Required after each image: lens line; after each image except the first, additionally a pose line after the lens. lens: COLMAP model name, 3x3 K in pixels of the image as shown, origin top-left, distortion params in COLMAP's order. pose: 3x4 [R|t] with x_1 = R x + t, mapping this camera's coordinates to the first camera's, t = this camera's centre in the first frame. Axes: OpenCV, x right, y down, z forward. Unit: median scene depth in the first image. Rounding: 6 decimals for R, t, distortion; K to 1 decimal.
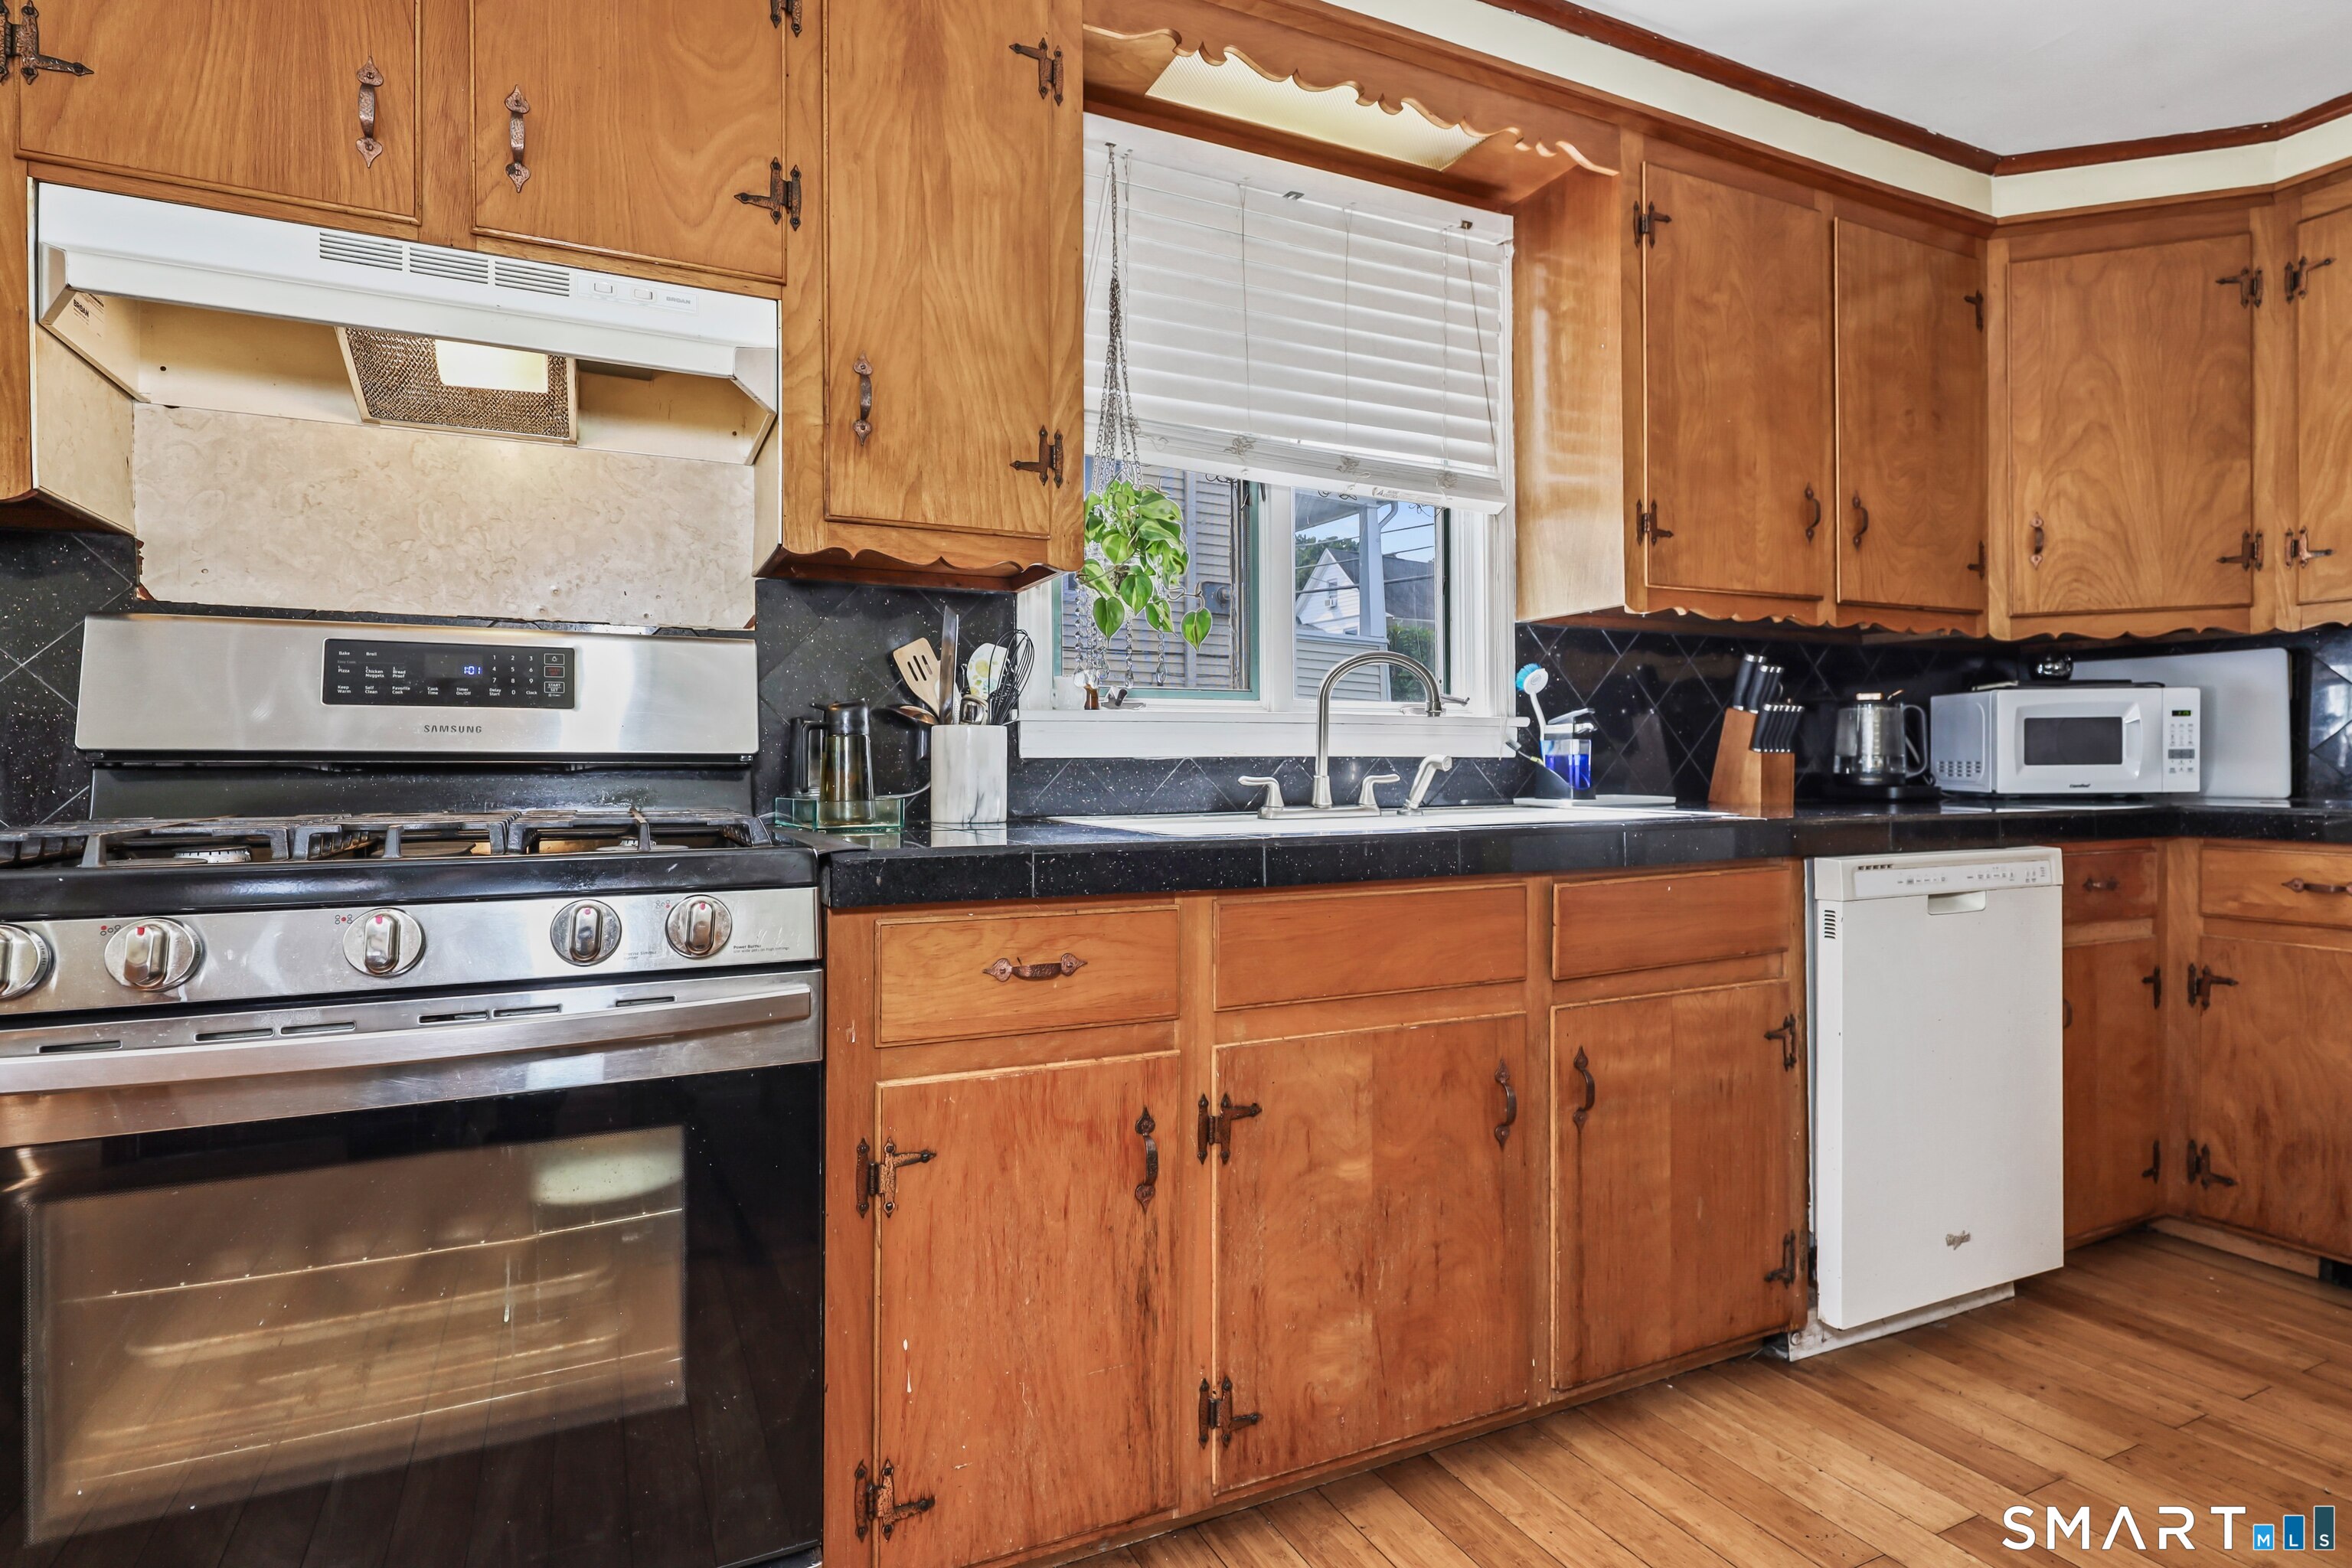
lens RADIAL K [[1166.6, 0, 1169.9], [0, 1166.6, 800.1], [0, 0, 1]] dist [-0.001312, -0.001159]
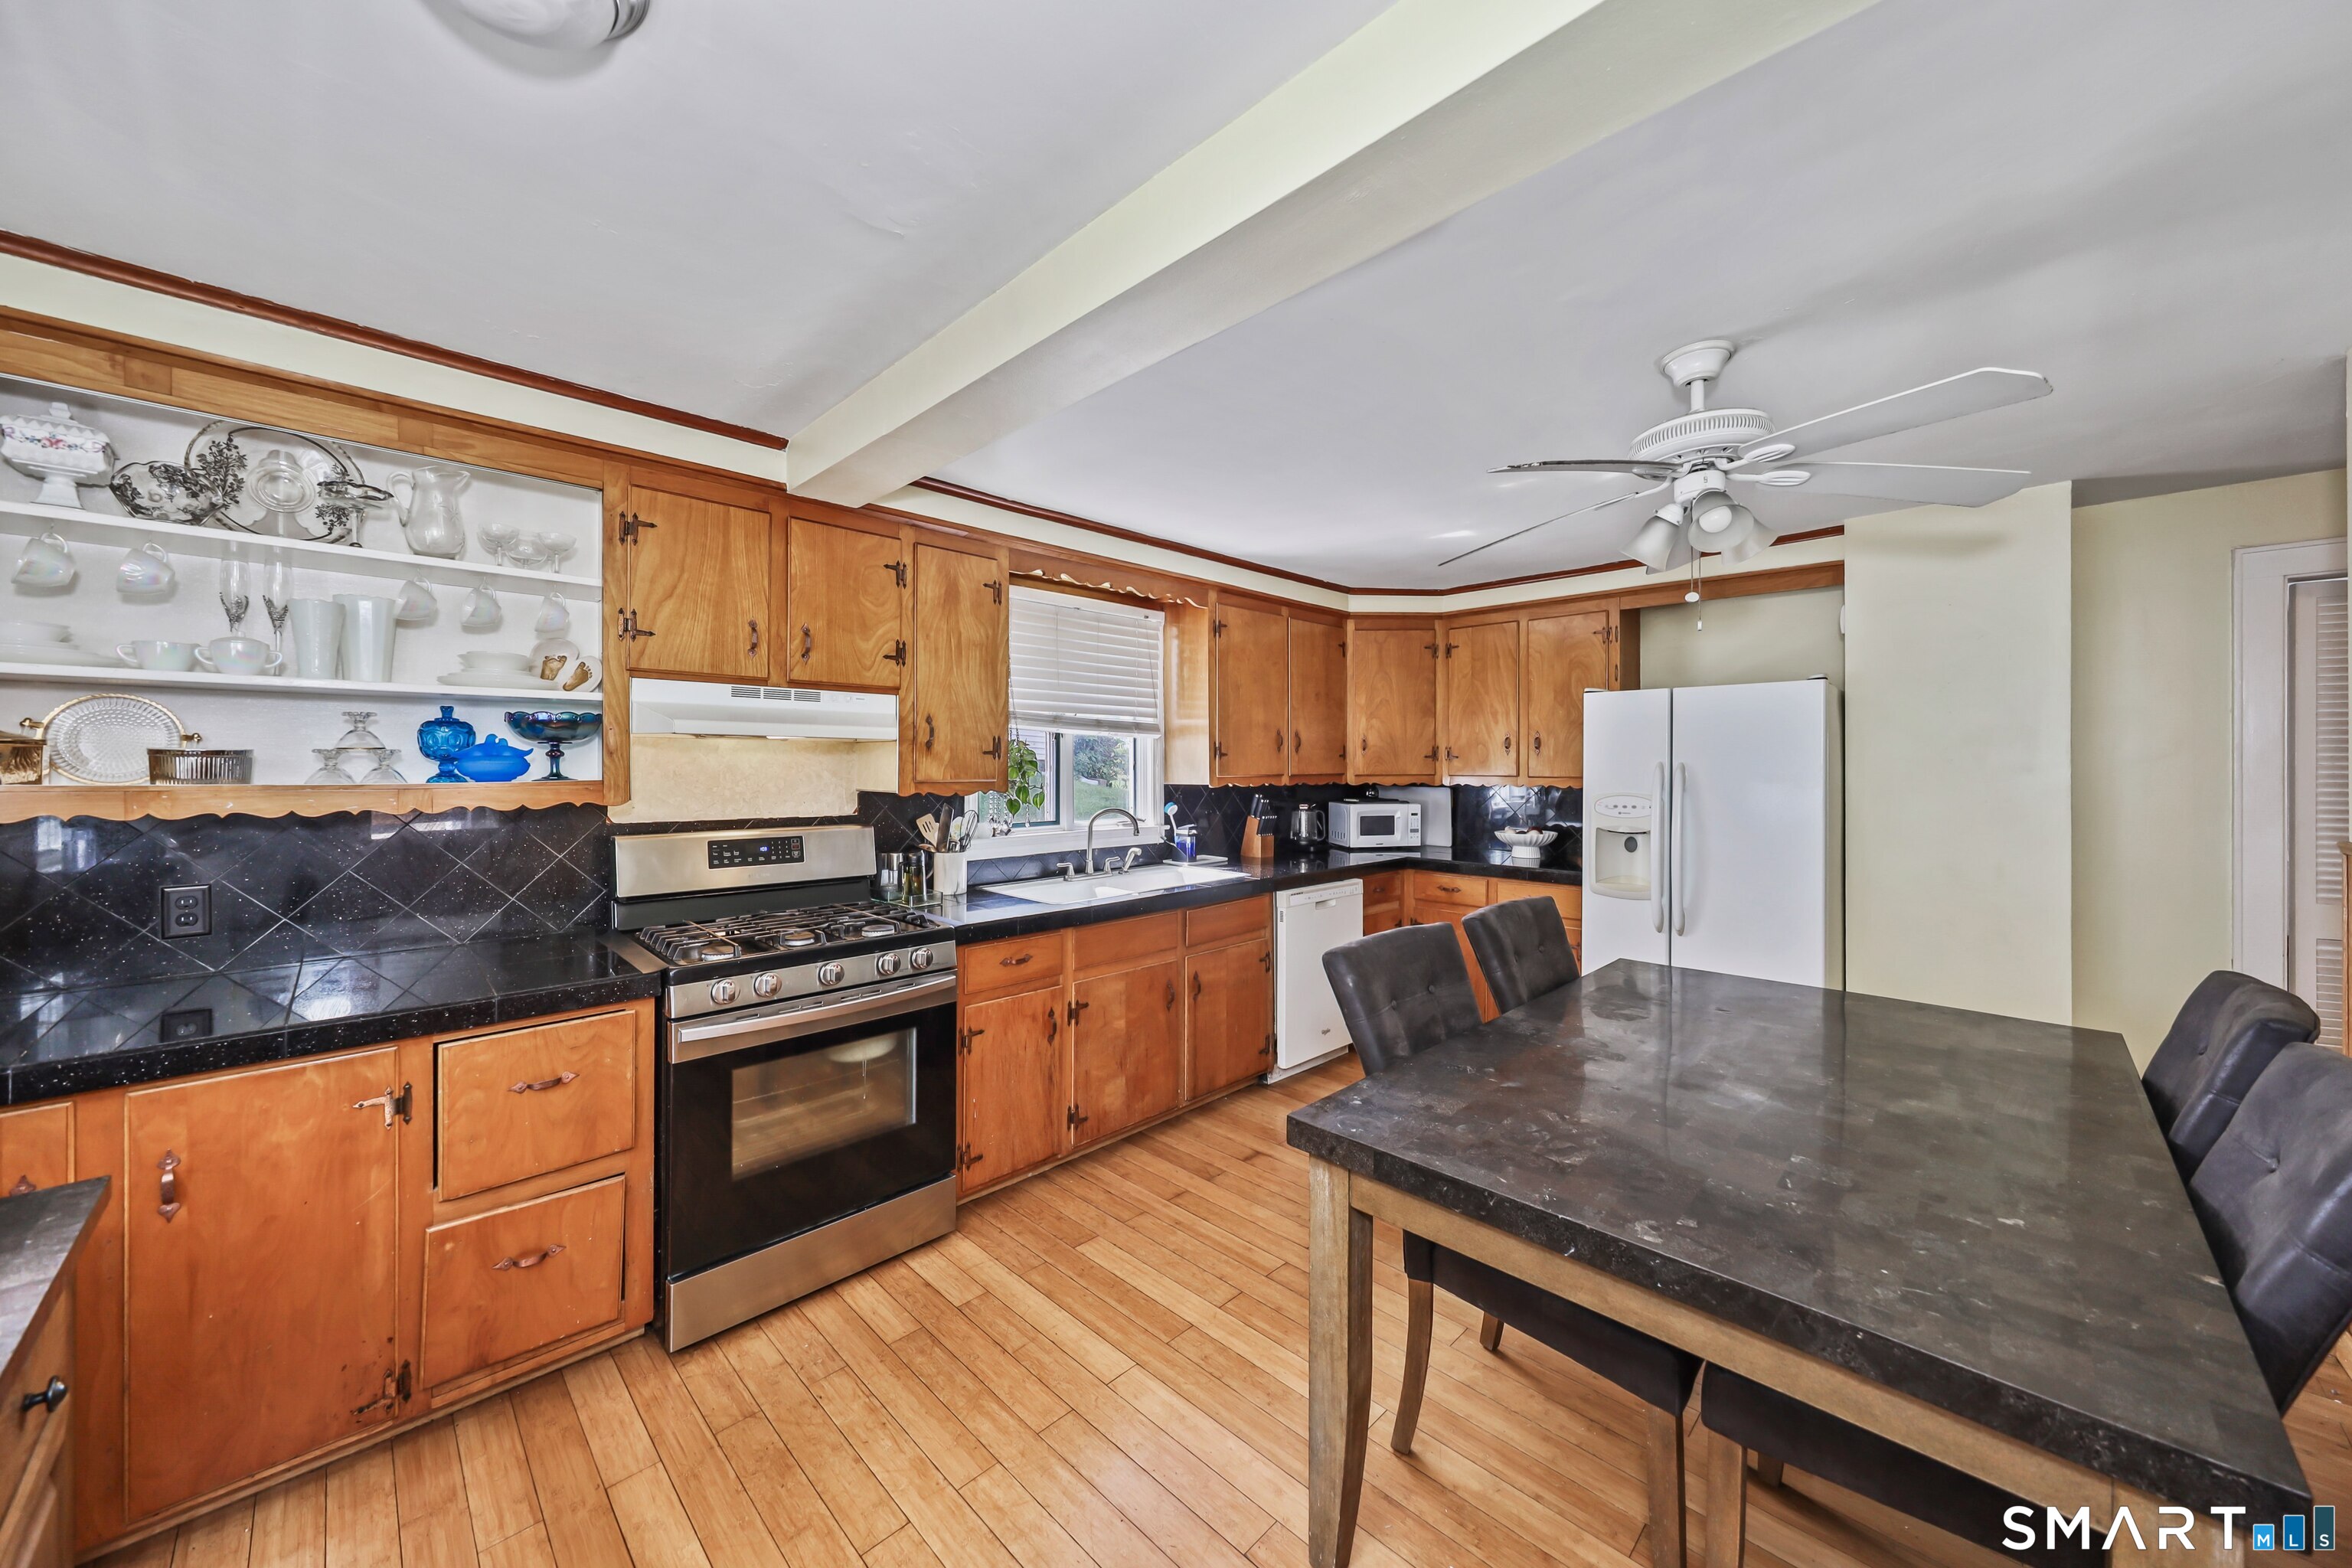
lens RADIAL K [[830.1, 0, 1176.0], [0, 830.1, 784.0], [0, 0, 1]] dist [0.000496, 0.000001]
pose [[0.938951, 0.002822, 0.344038, -0.310949], [-0.003169, 0.999995, 0.000446, -0.195369], [-0.344035, -0.001509, 0.938955, -0.691289]]
